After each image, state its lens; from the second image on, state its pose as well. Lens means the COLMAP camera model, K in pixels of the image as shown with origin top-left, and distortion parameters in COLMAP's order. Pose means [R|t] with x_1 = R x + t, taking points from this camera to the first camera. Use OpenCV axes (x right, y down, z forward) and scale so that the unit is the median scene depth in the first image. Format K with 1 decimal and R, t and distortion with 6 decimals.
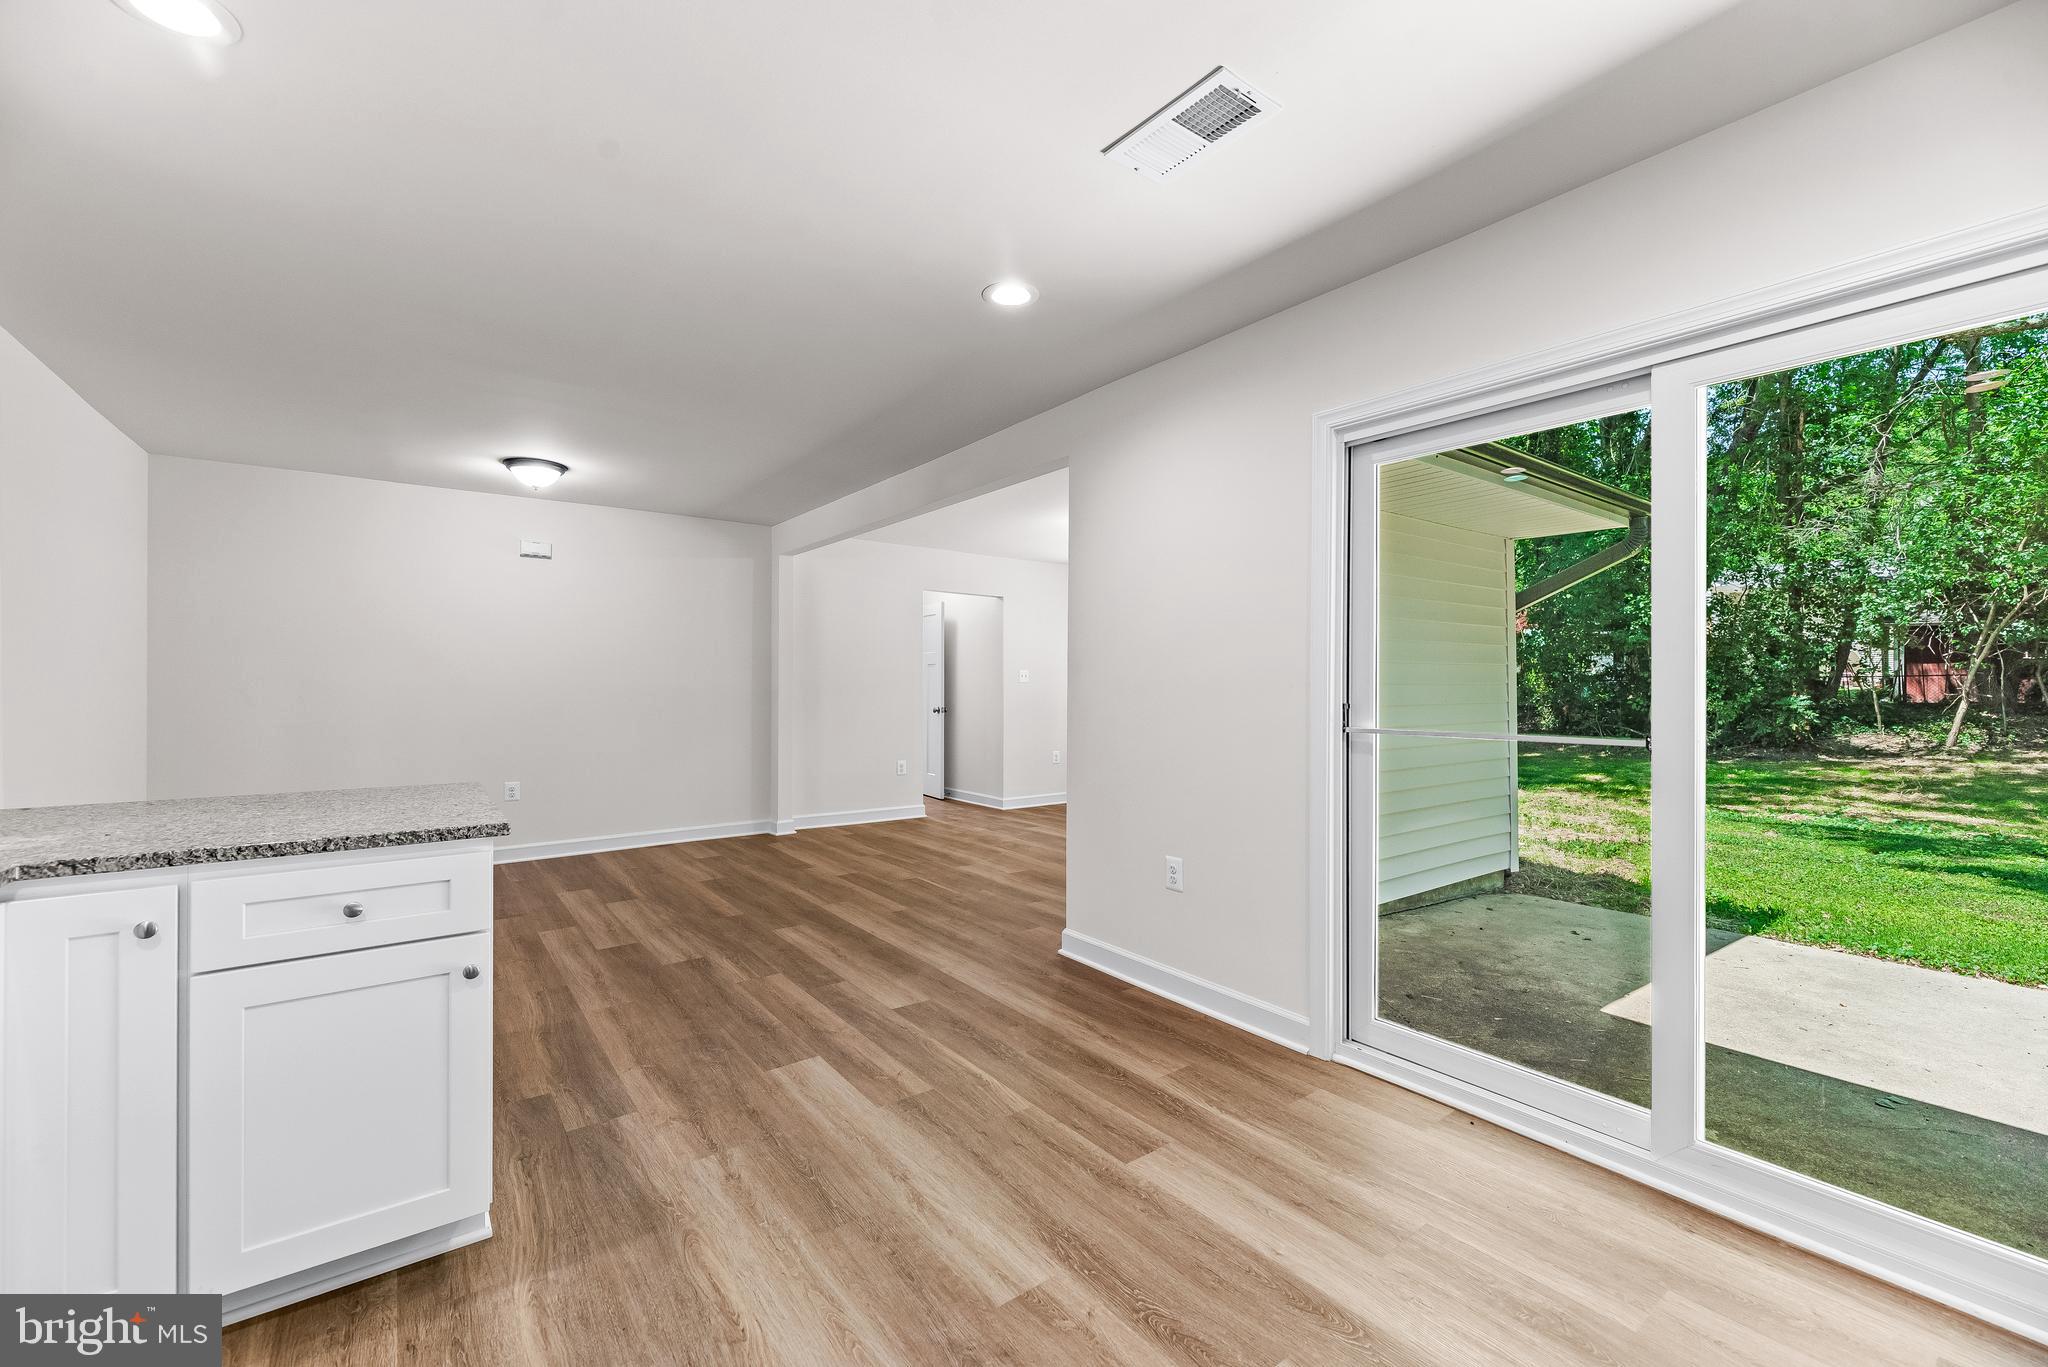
lens RADIAL K [[833.6, 0, 1015.7], [0, 833.6, 683.3], [0, 0, 1]] dist [-0.000457, -0.000718]
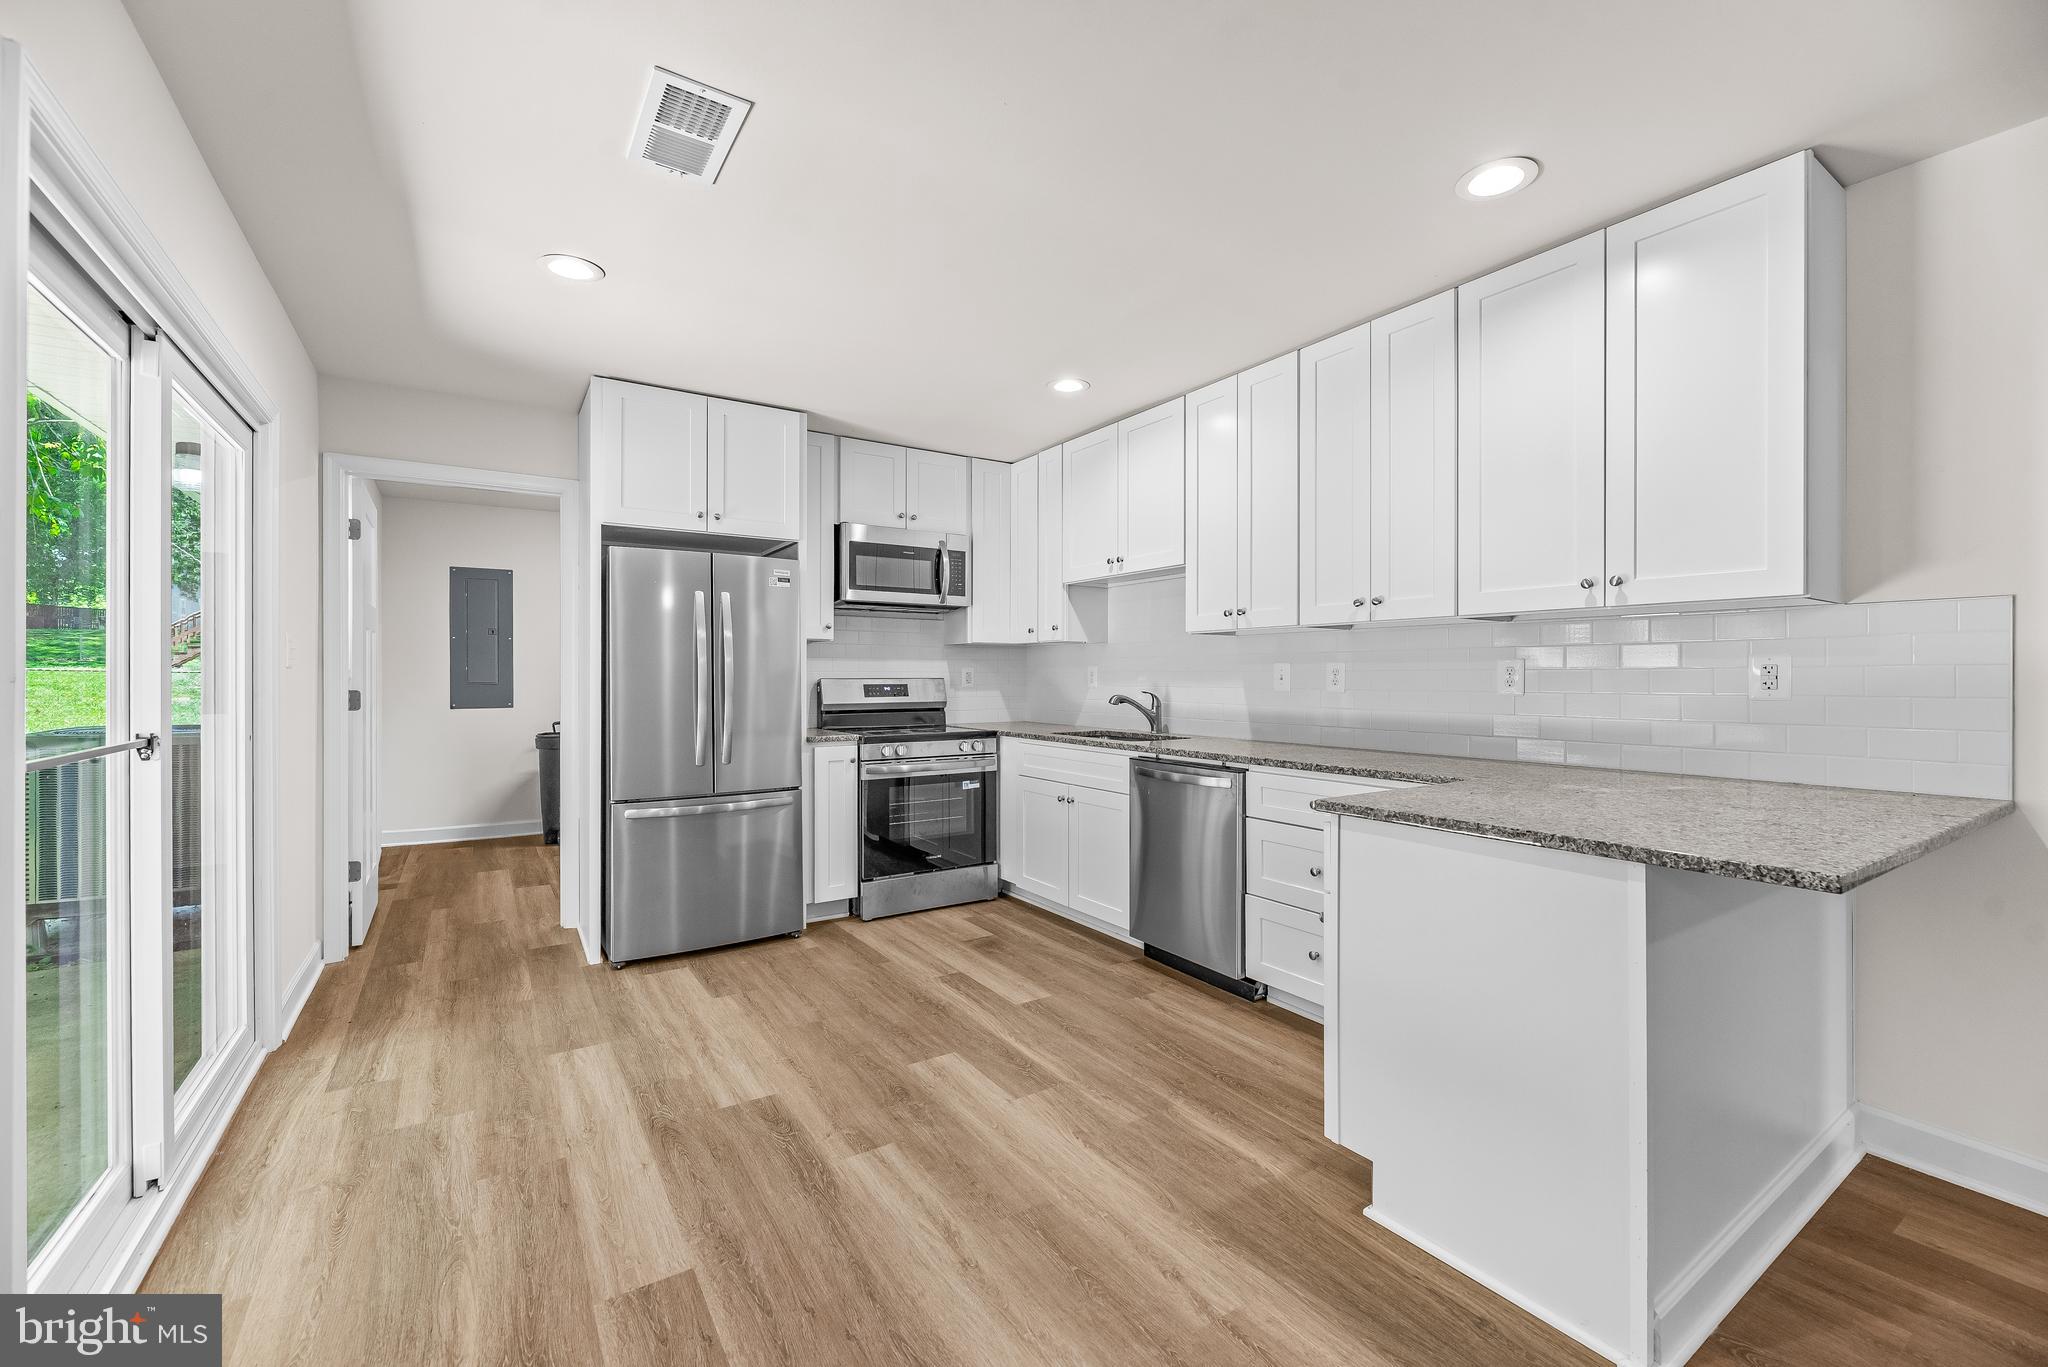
lens RADIAL K [[833.6, 0, 1018.0], [0, 833.6, 675.1], [0, 0, 1]] dist [-0.000457, -0.000718]
pose [[-0.998315, 0.000019, 0.058029, -0.170577], [-0.000084, 0.999998, -0.001761, 0.001211], [-0.058029, -0.001763, -0.998313, 1.327367]]
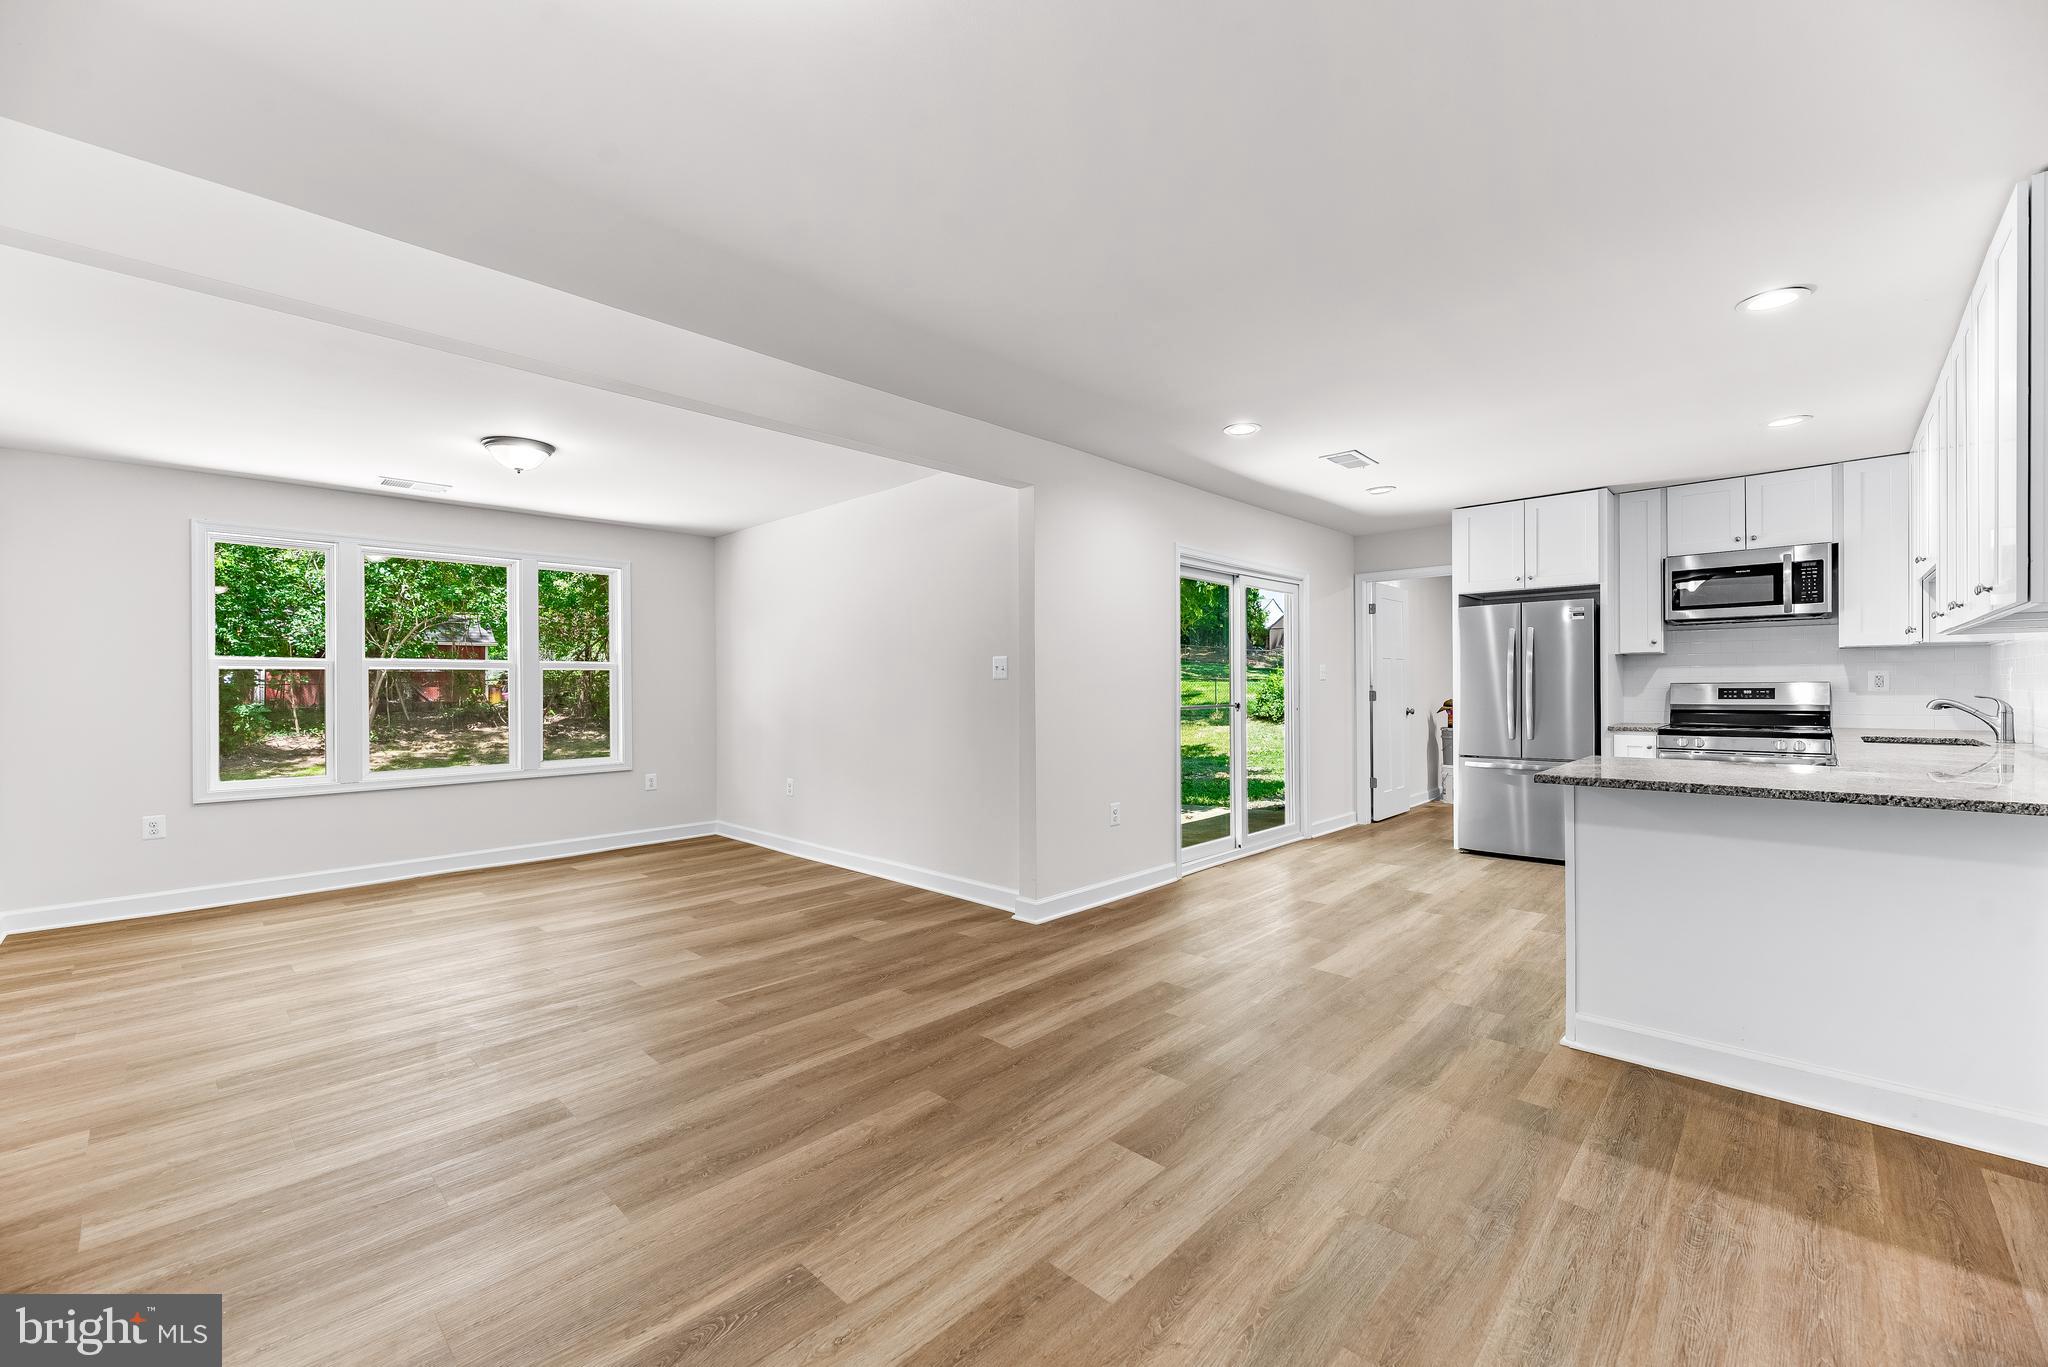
lens RADIAL K [[833.6, 0, 1013.4], [0, 833.6, 686.0], [0, 0, 1]] dist [-0.000457, -0.000718]
pose [[-0.165704, 0.001046, 0.986175, -1.386447], [0.006199, 0.999981, -0.000019, 0.002135], [-0.986156, 0.006110, -0.165707, 1.601690]]
